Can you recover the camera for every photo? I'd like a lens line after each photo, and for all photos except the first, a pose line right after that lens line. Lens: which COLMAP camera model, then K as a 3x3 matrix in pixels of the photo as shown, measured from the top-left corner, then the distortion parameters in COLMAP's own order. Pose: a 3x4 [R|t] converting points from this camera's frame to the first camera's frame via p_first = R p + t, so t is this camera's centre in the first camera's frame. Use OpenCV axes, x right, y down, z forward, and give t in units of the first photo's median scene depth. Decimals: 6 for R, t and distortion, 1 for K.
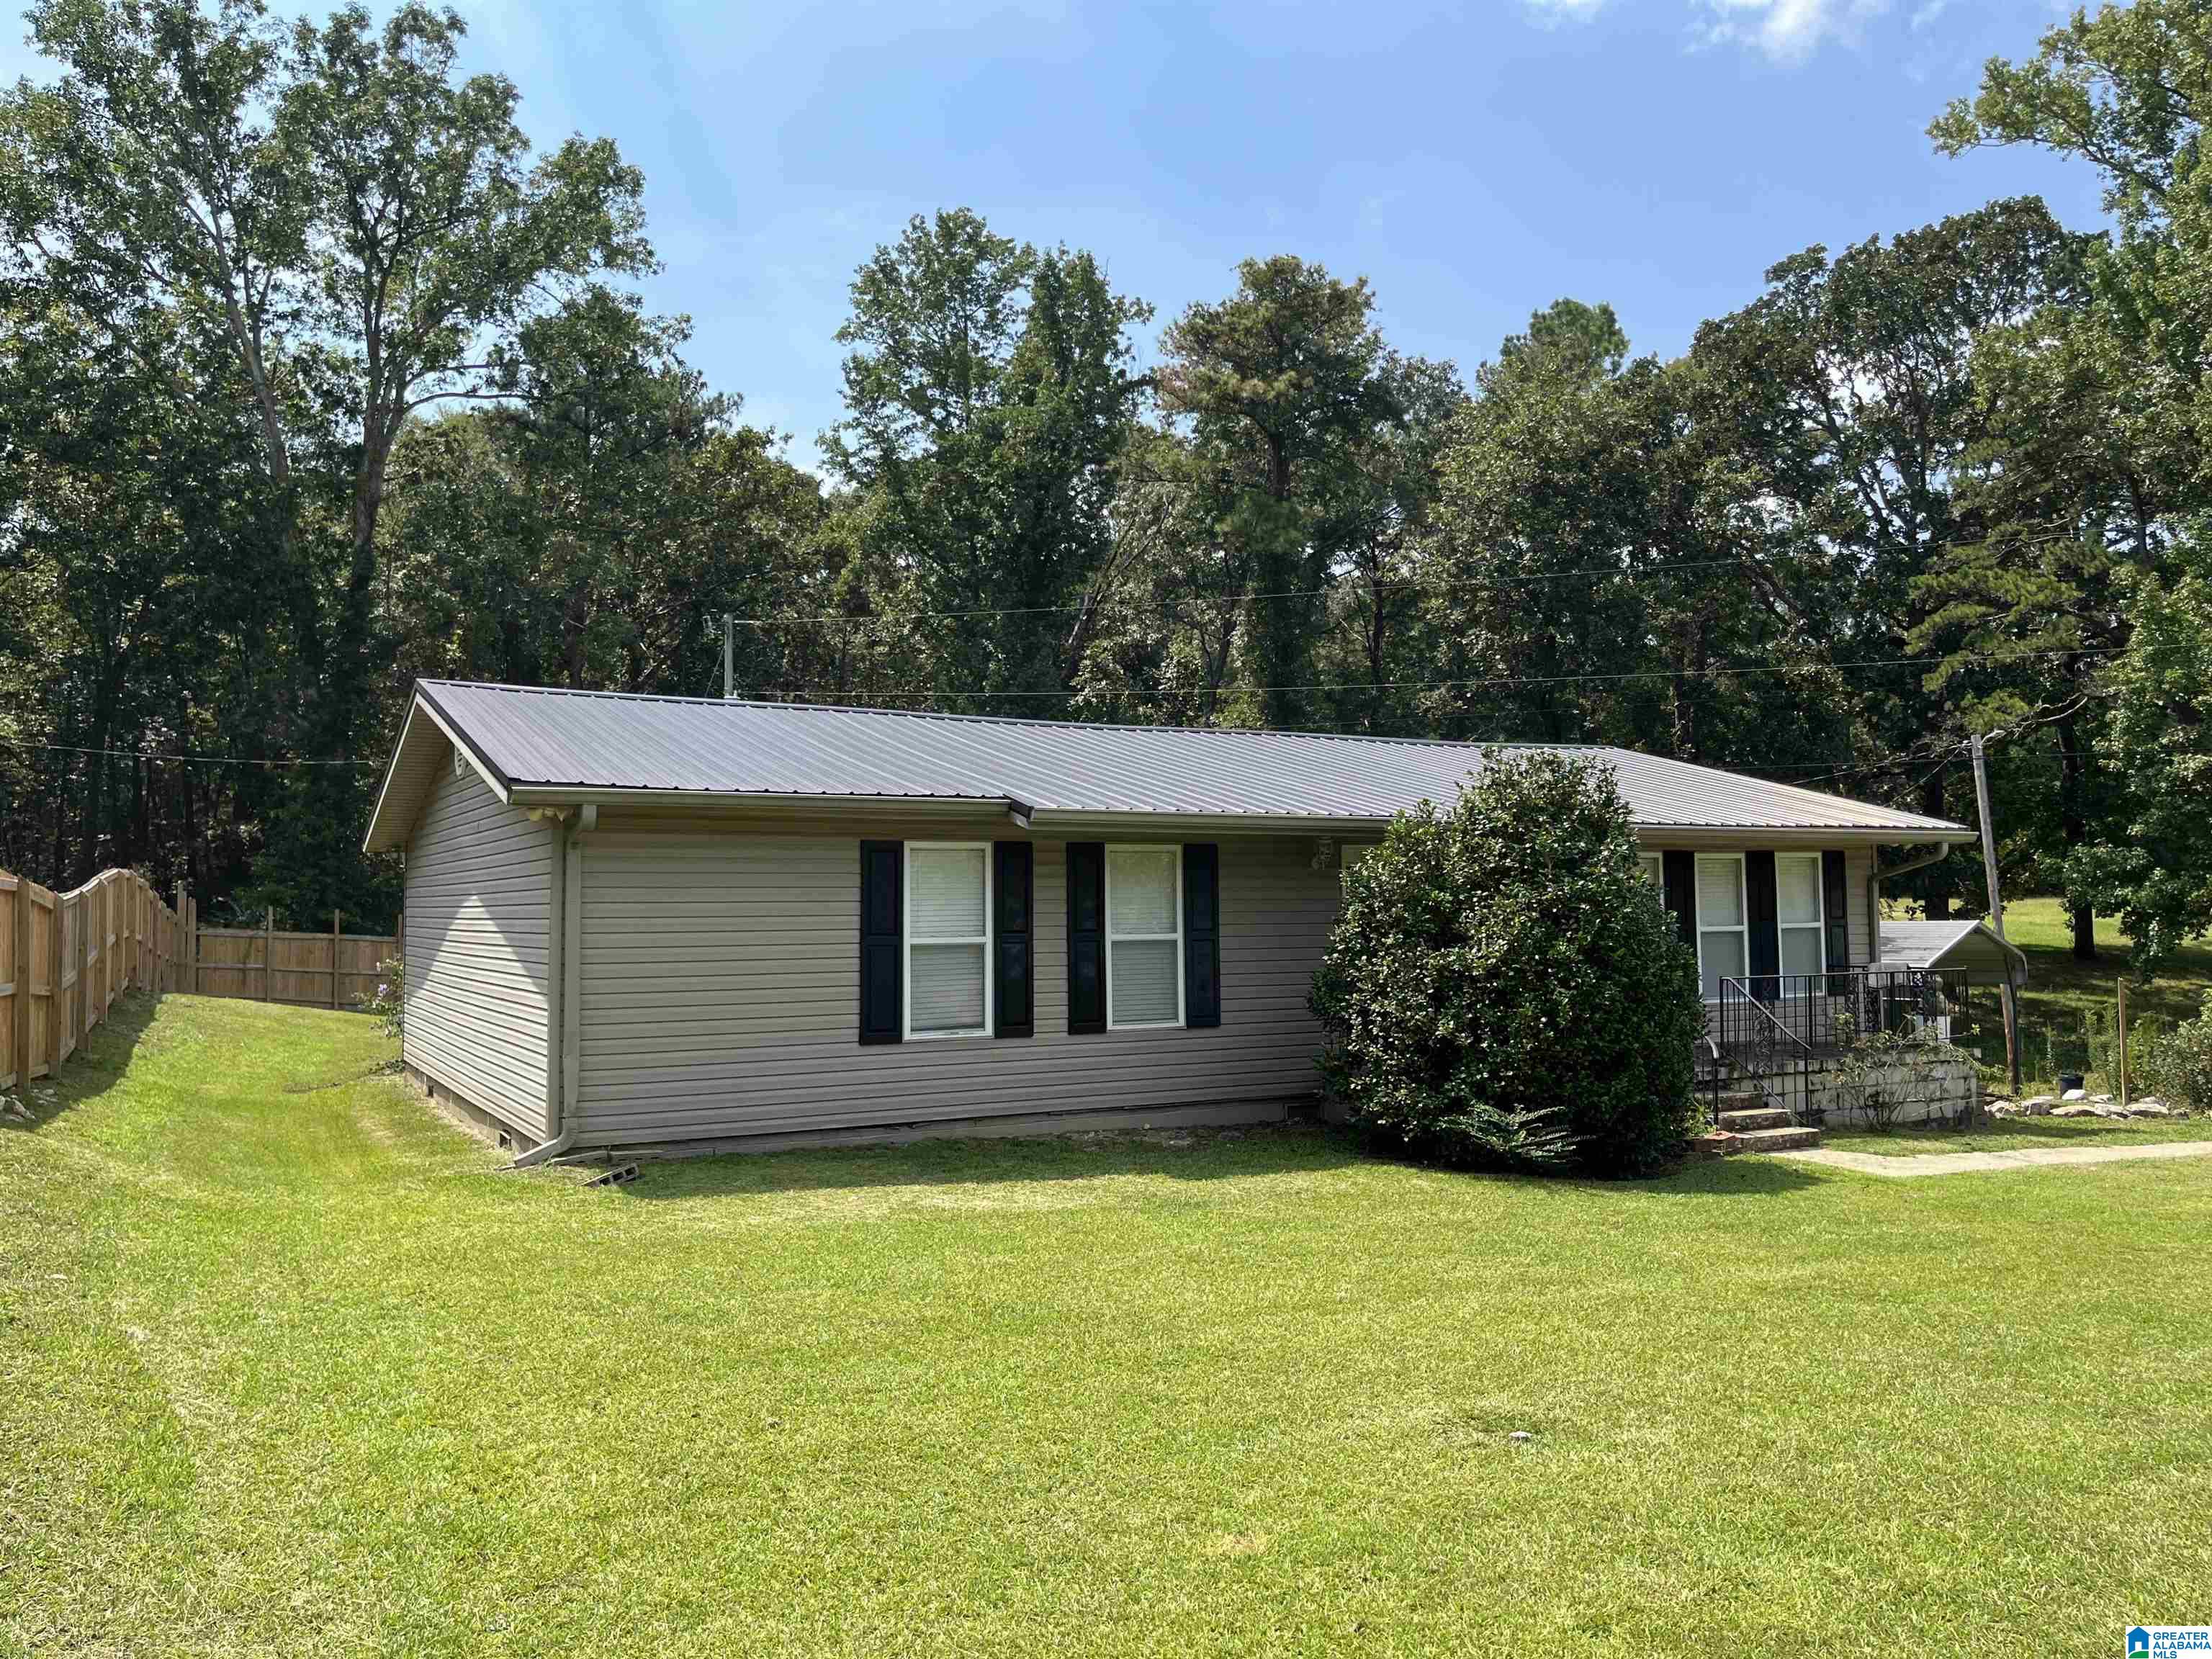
lens RADIAL K [[1662.6, 0, 1101.0], [0, 1662.6, 827.1], [0, 0, 1]] dist [0.067228, -0.094939]
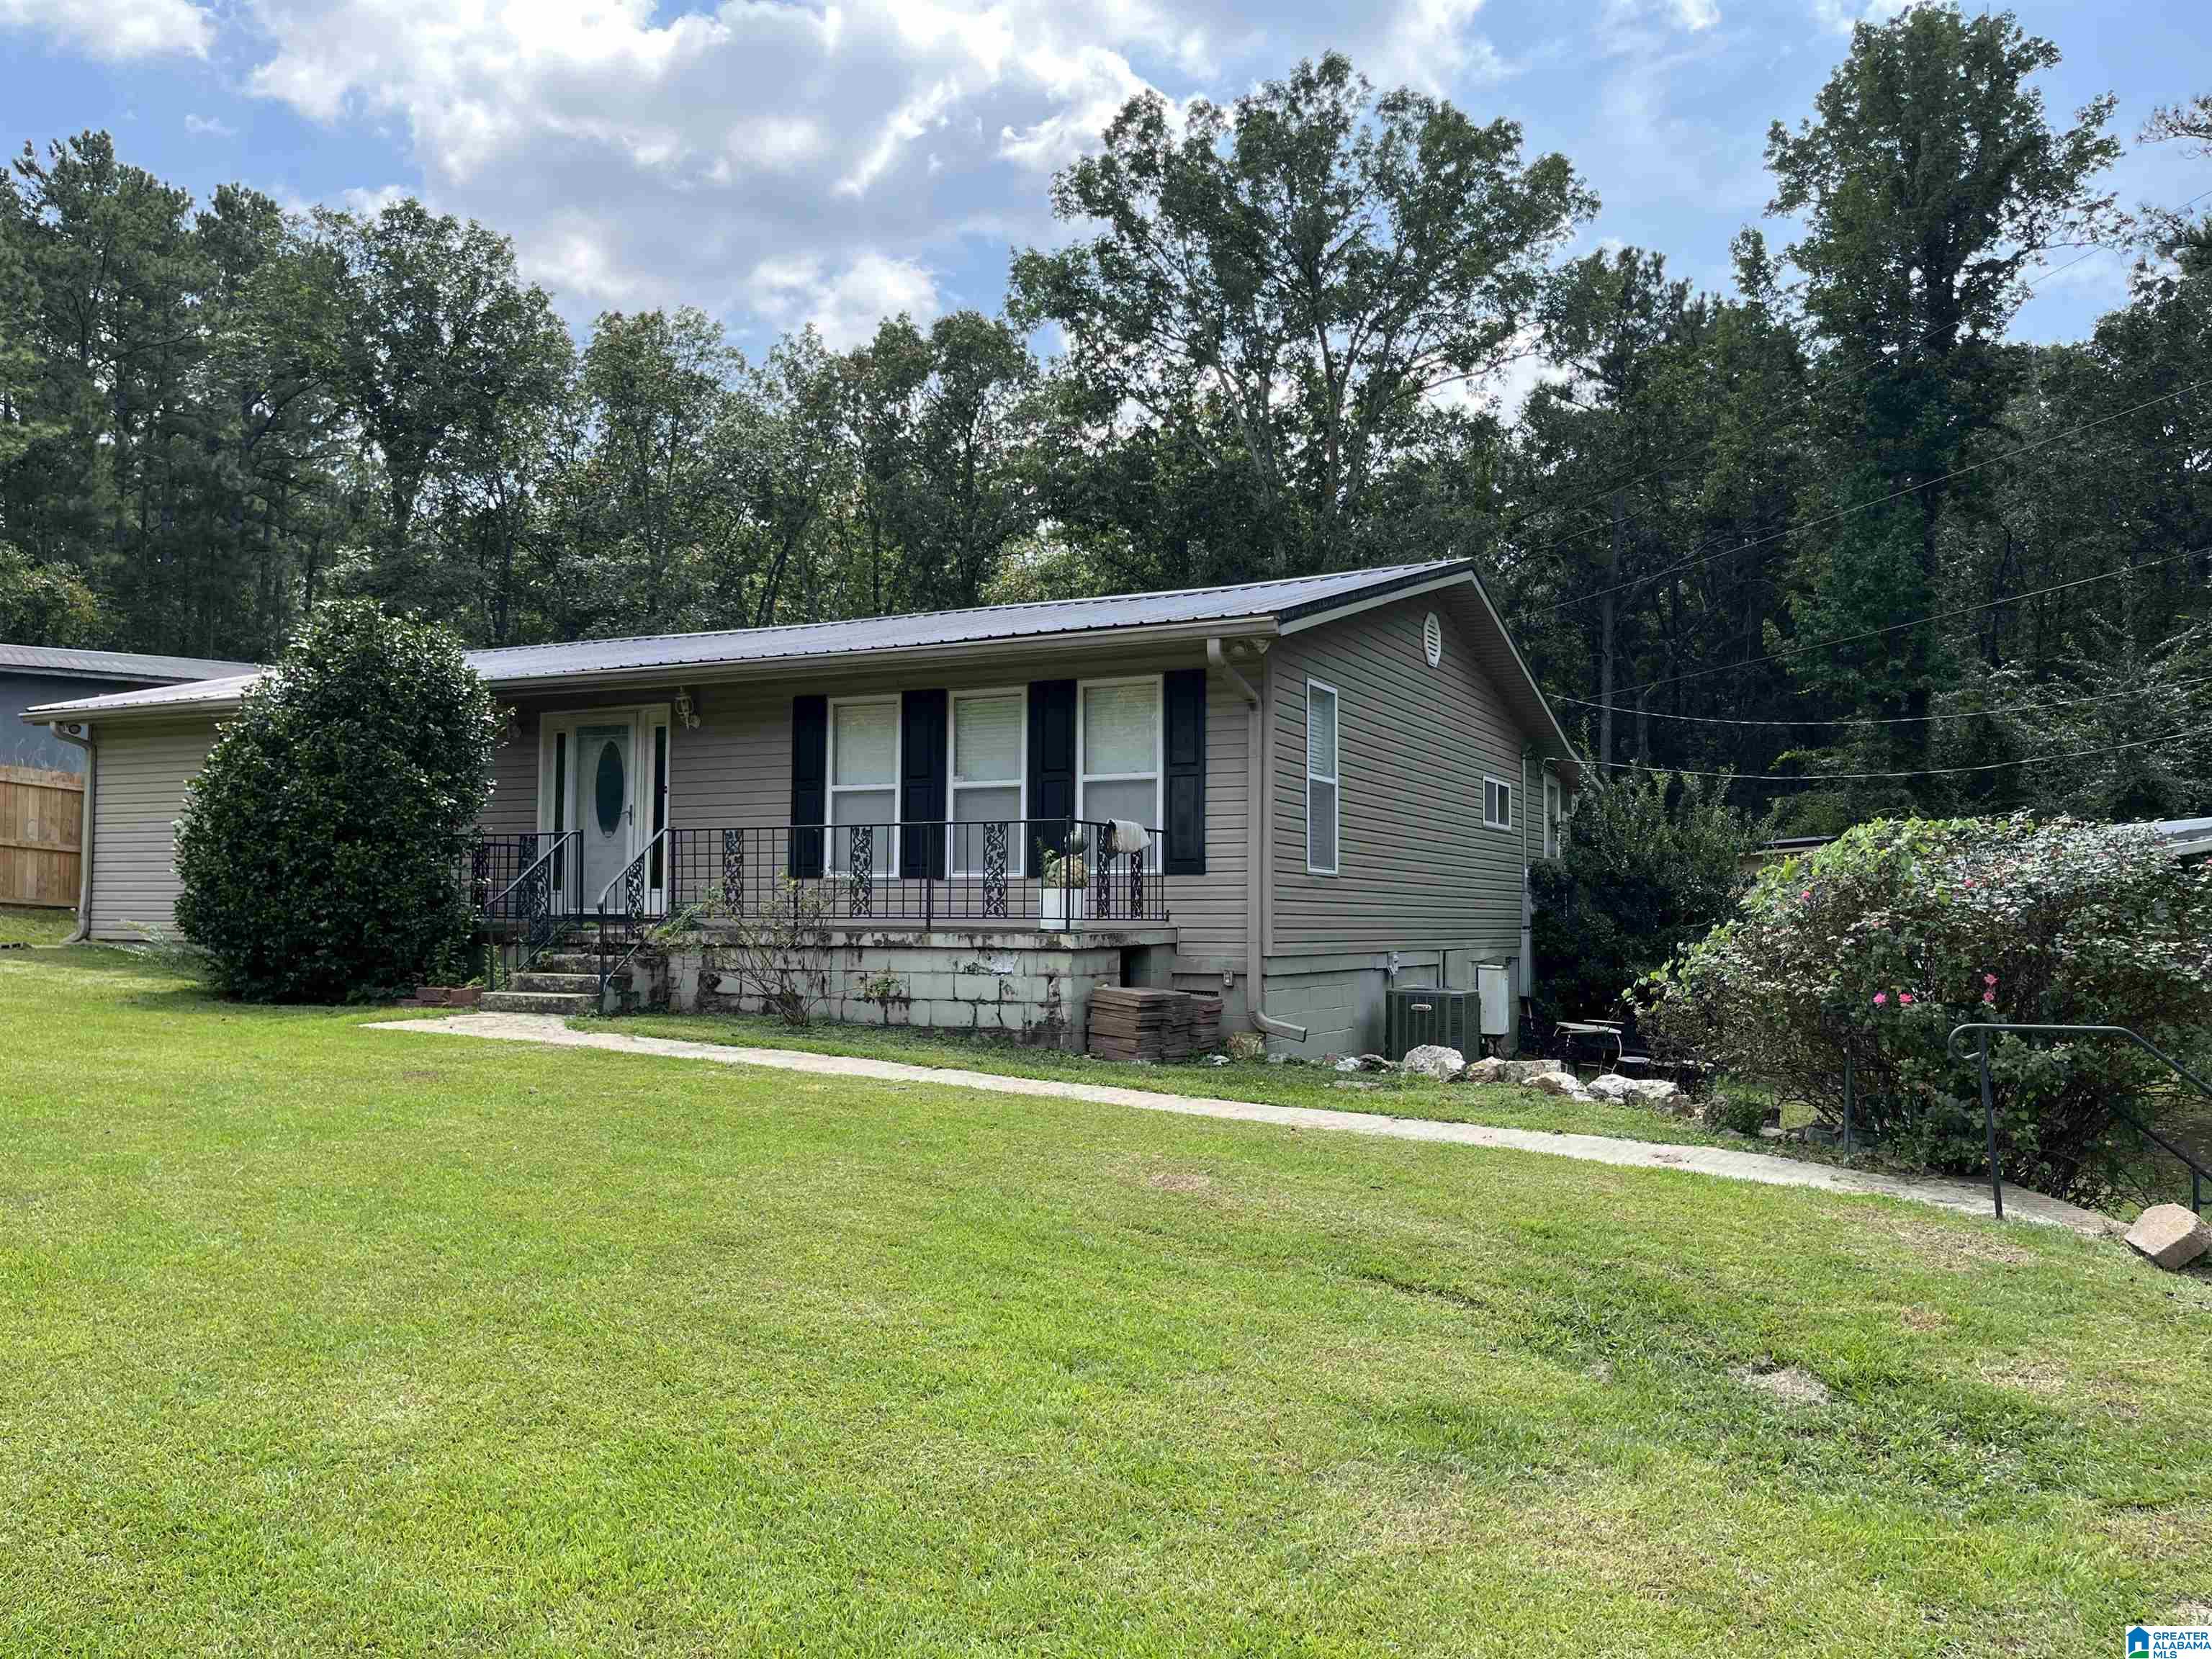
lens RADIAL K [[1662.6, 0, 1110.4], [0, 1662.6, 822.1], [0, 0, 1]] dist [0.067228, -0.094939]
pose [[0.554490, -0.034403, -0.831479, 1.293674], [0.031054, 0.999305, -0.020637, 0.118873], [0.831611, -0.014378, 0.555173, 0.759188]]
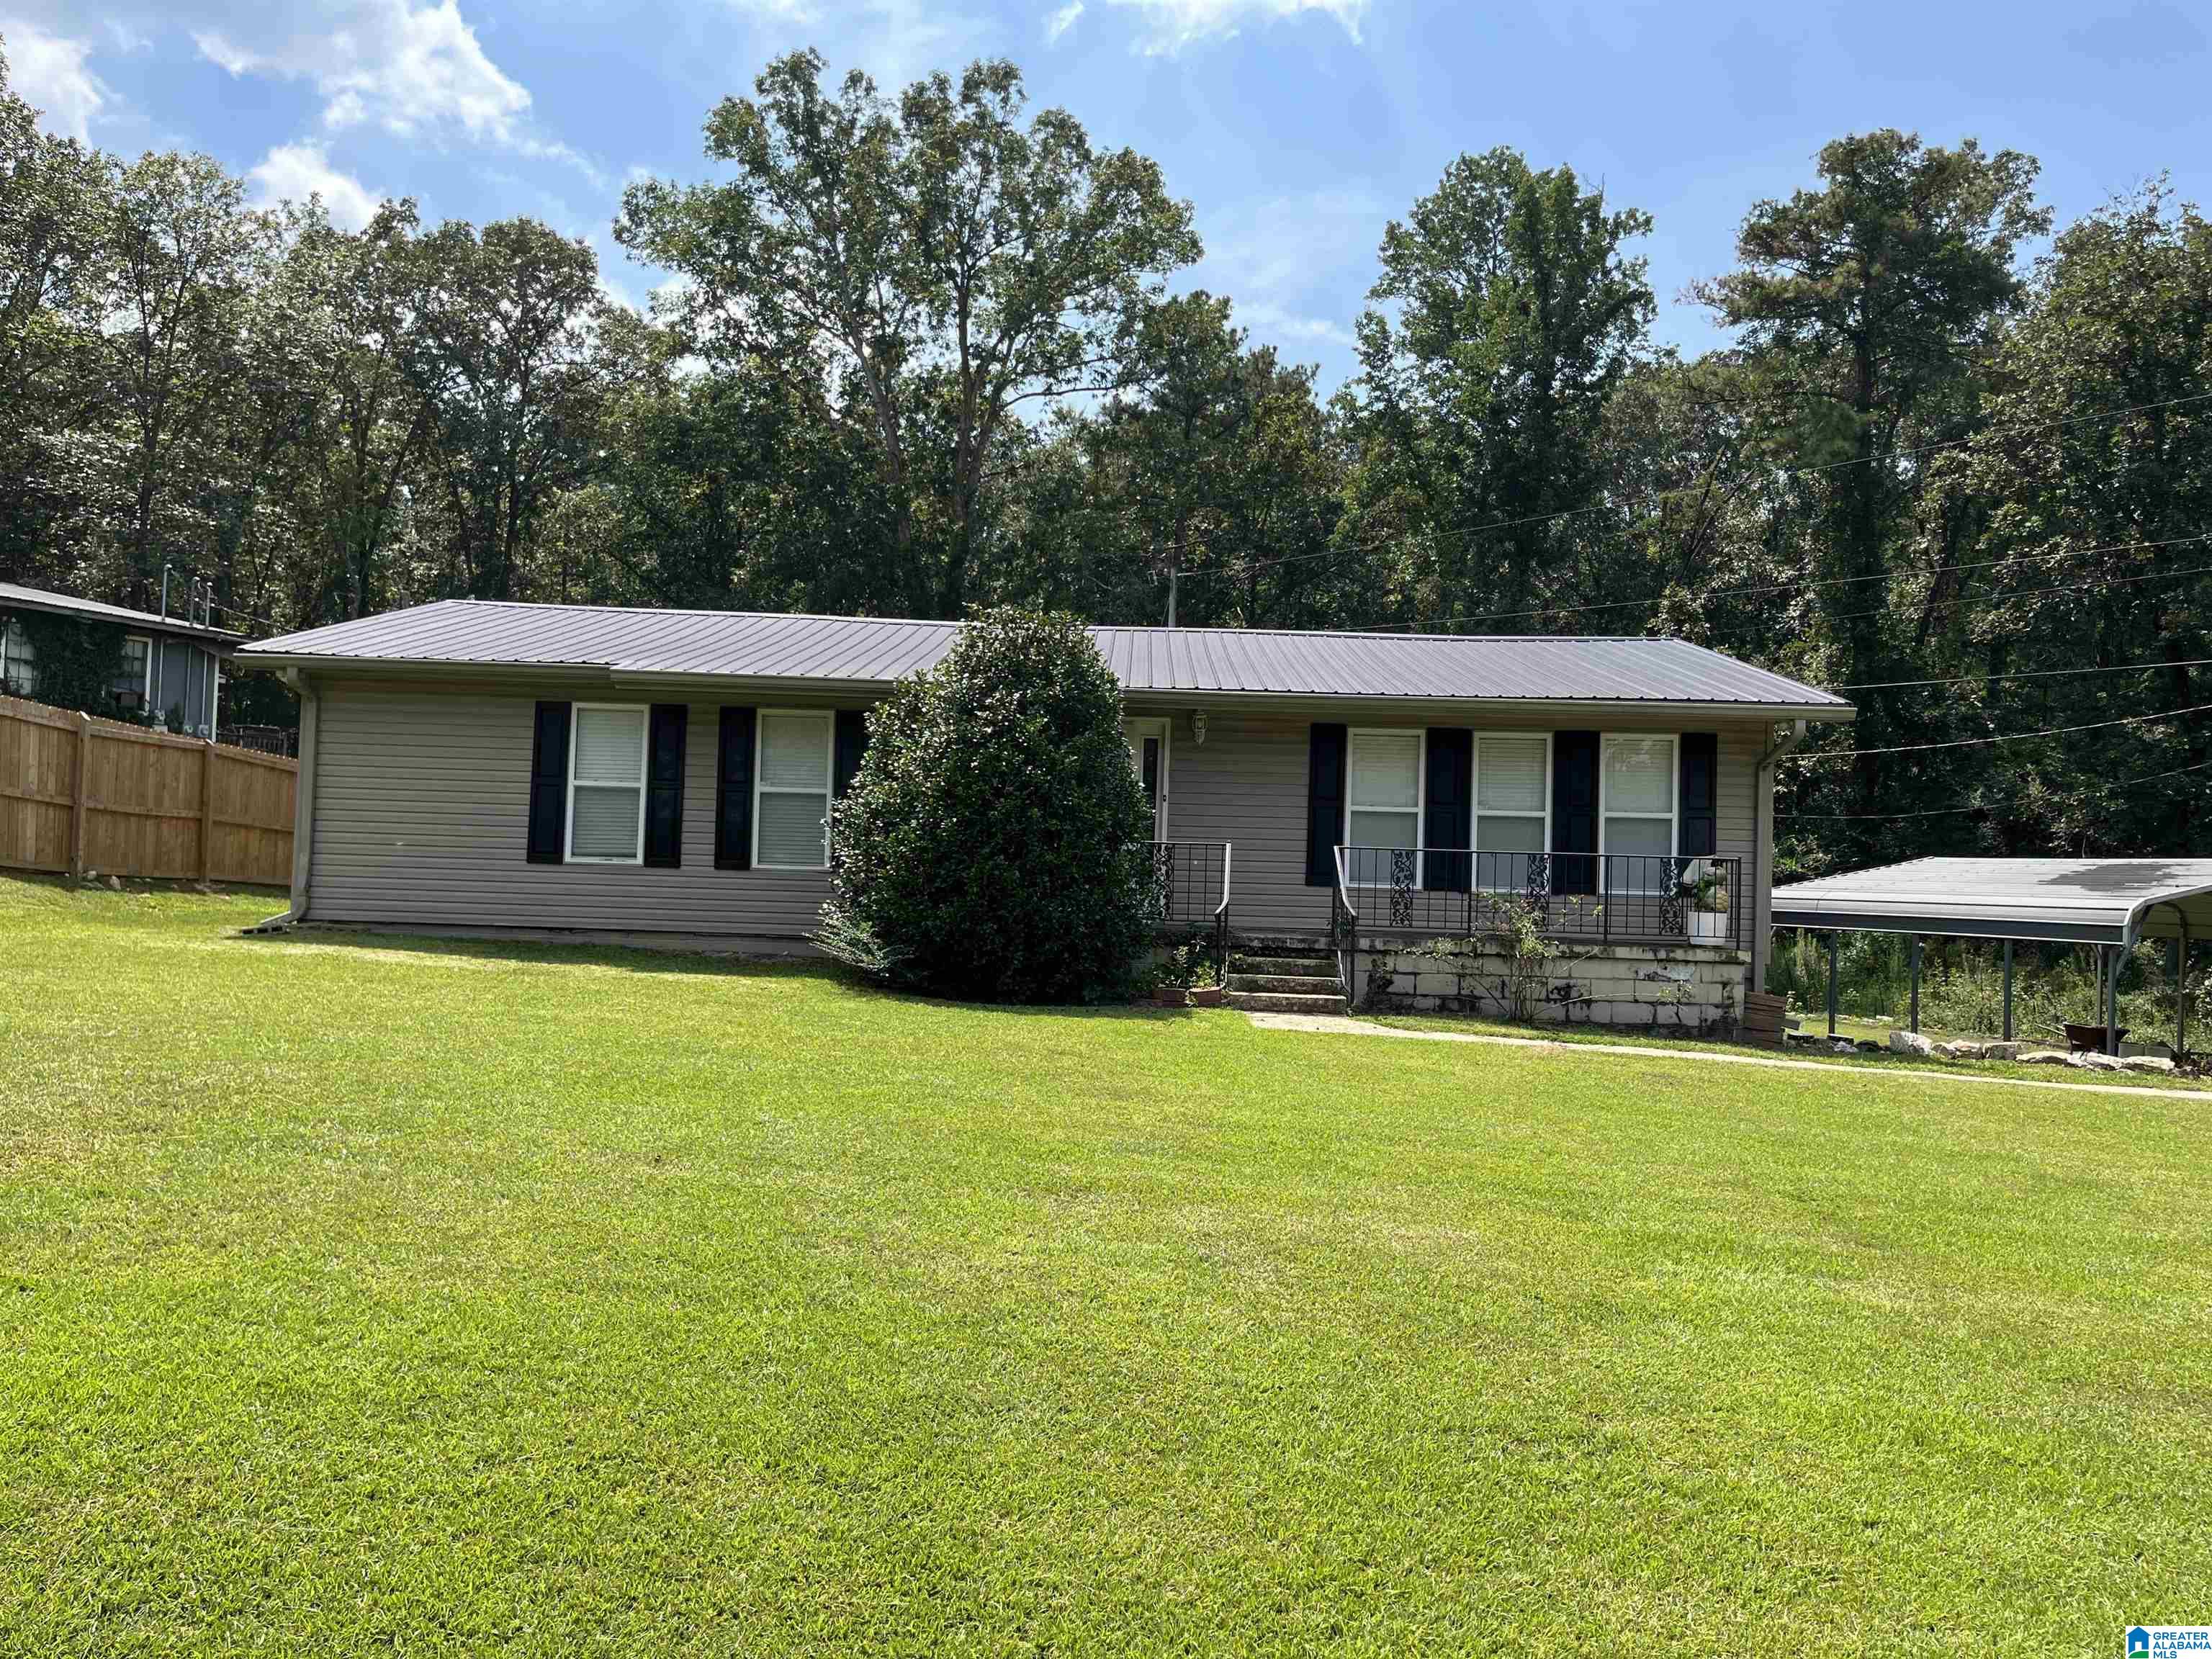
lens RADIAL K [[1662.6, 0, 1120.0], [0, 1662.6, 821.3], [0, 0, 1]] dist [0.067228, -0.094939]
pose [[0.864747, 0.017672, -0.501897, 0.797845], [-0.014404, 0.999842, 0.010387, 0.072215], [0.502001, -0.001753, 0.864865, 0.116373]]
